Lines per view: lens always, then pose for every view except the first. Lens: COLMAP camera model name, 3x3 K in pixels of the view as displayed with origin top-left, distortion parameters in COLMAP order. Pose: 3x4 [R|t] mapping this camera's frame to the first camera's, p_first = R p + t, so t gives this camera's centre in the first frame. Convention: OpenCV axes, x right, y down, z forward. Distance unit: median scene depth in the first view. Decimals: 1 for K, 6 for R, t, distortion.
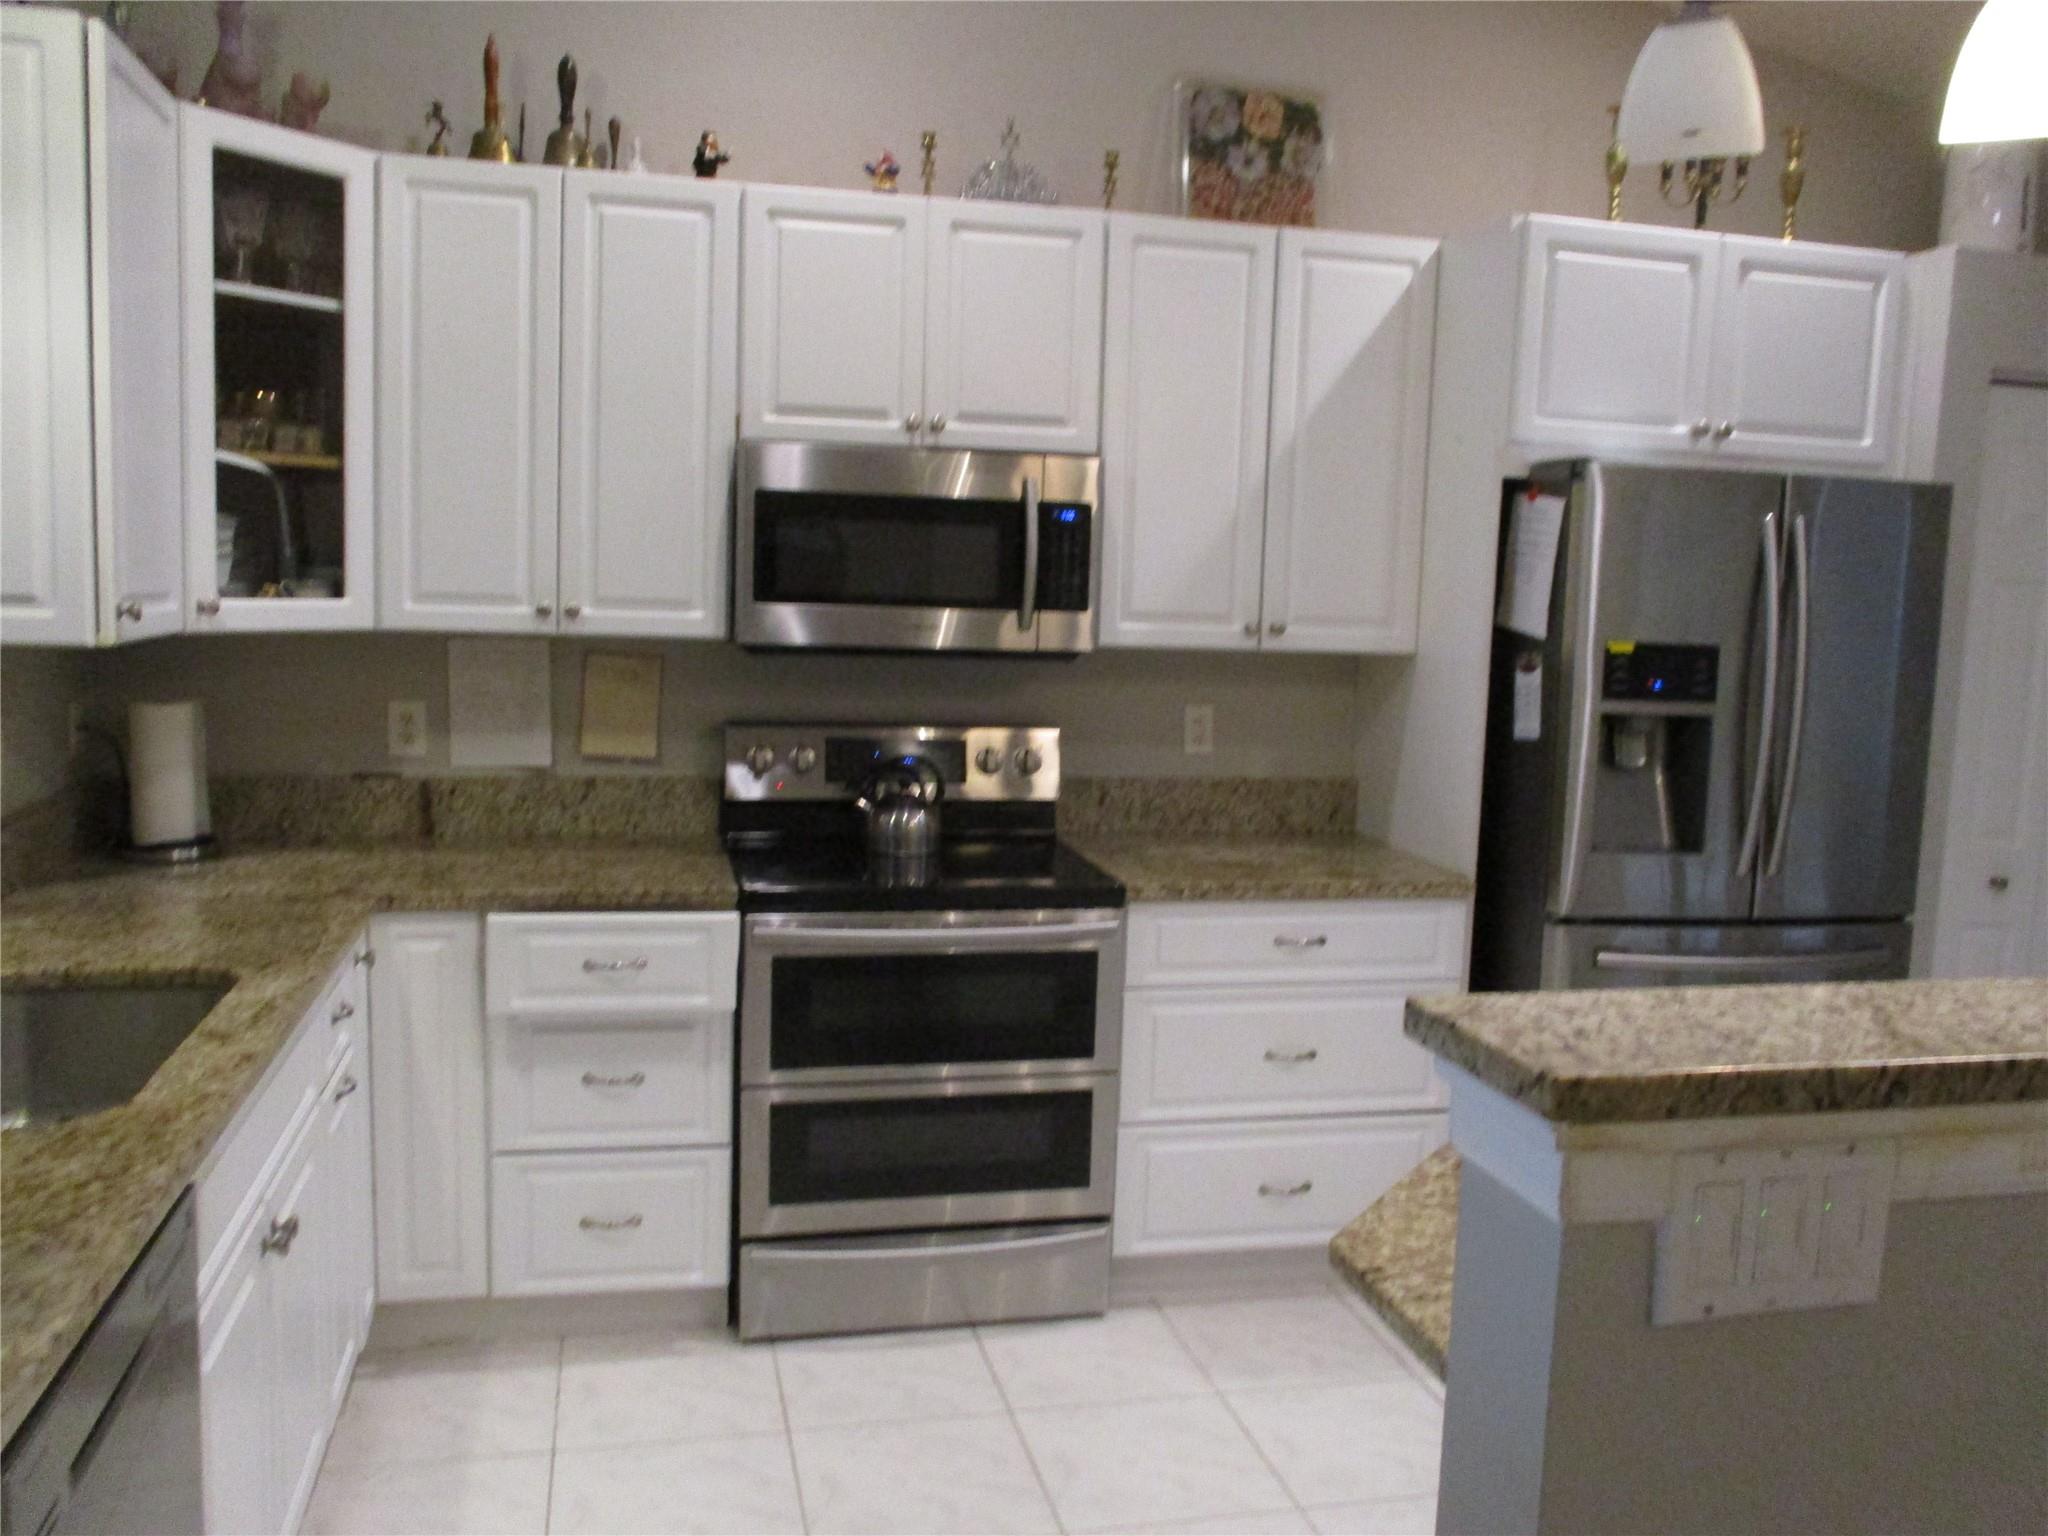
lens RADIAL K [[1714.4, 0, 1037.8], [0, 1714.4, 765.5], [0, 0, 1]] dist [-0.028263, 0.015183]
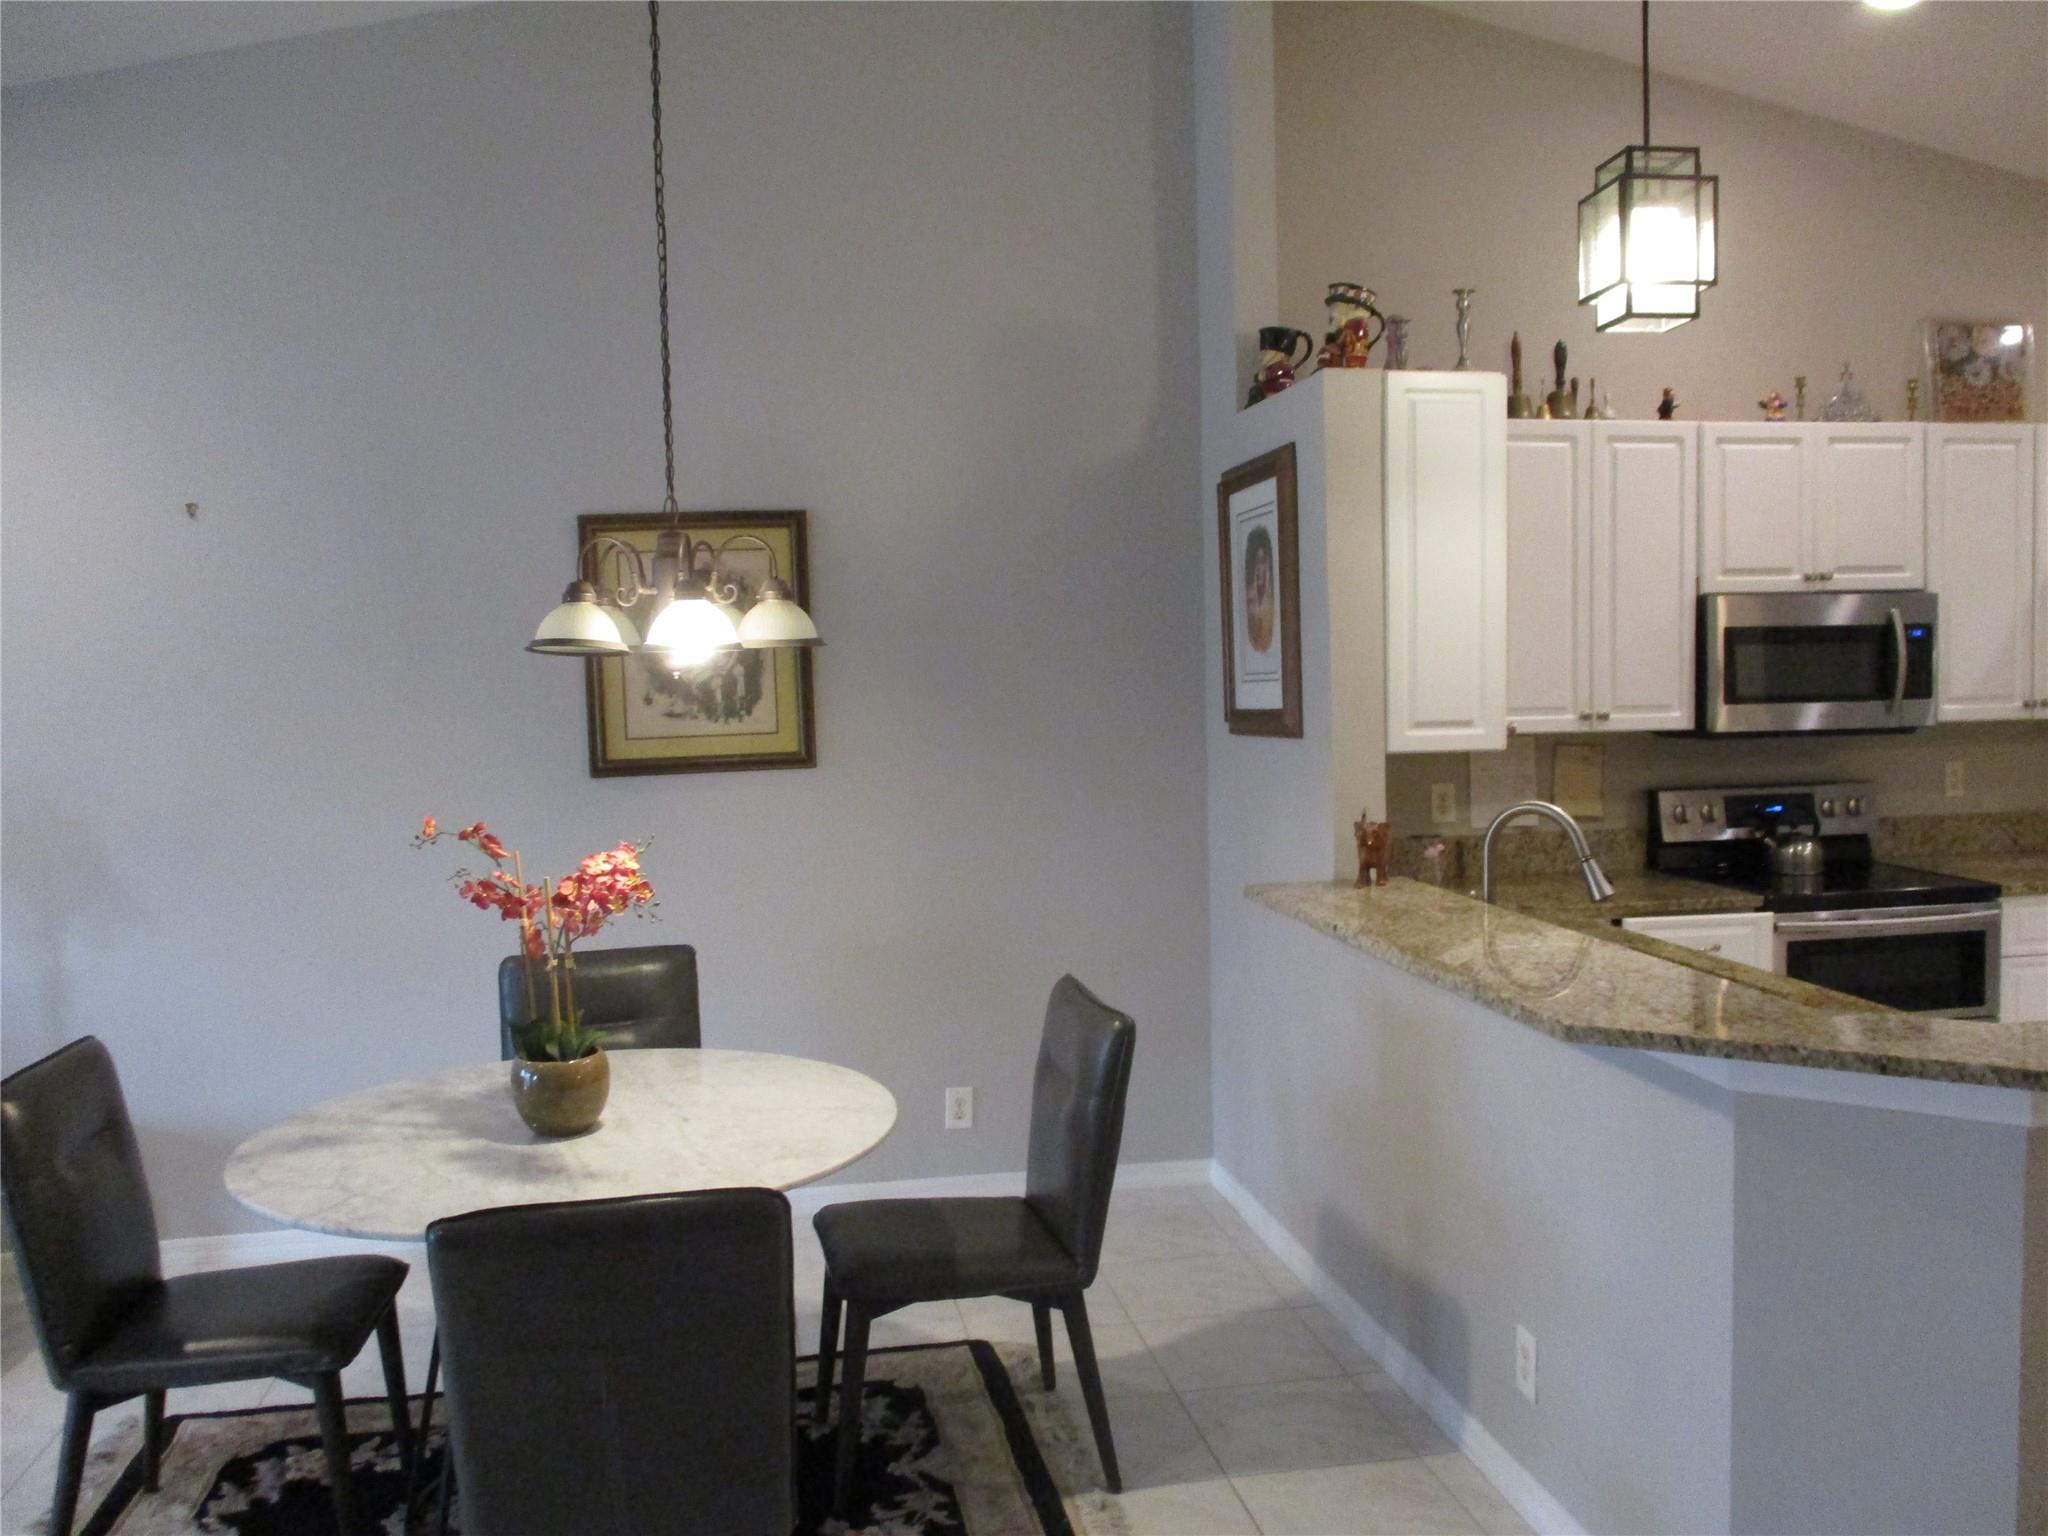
lens RADIAL K [[1714.4, 0, 1021.2], [0, 1714.4, 754.1], [0, 0, 1]] dist [-0.028263, 0.015183]
pose [[0.996789, -0.050509, -0.062136, -0.645771], [0.046835, 0.997146, -0.059223, 0.005884], [0.064950, 0.056122, 0.996309, -0.469855]]
